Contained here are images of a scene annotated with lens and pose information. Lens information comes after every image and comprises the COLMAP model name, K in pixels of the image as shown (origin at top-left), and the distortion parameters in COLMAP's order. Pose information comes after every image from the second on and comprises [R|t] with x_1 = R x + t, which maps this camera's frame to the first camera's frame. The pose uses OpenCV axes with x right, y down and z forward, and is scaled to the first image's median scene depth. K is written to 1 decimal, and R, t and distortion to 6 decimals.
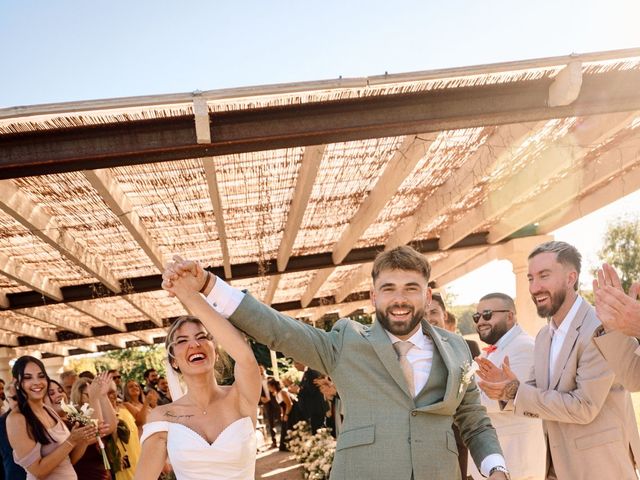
lens RADIAL K [[897.3, 0, 320.5], [0, 897.3, 276.6], [0, 0, 1]] dist [0.004316, 0.084662]
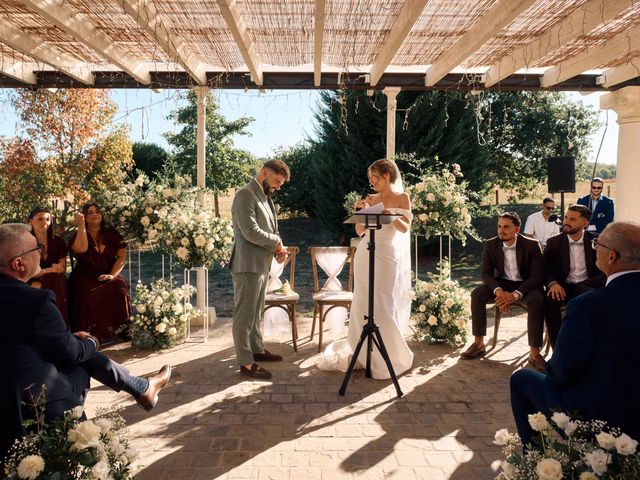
lens RADIAL K [[507.7, 0, 314.7], [0, 507.7, 212.0], [0, 0, 1]] dist [-0.003116, -0.001373]
pose [[0.985368, 0.160284, -0.057948, -0.070177], [-0.149346, 0.975822, 0.159587, 0.086689], [0.082126, -0.148597, 0.985482, 0.735709]]
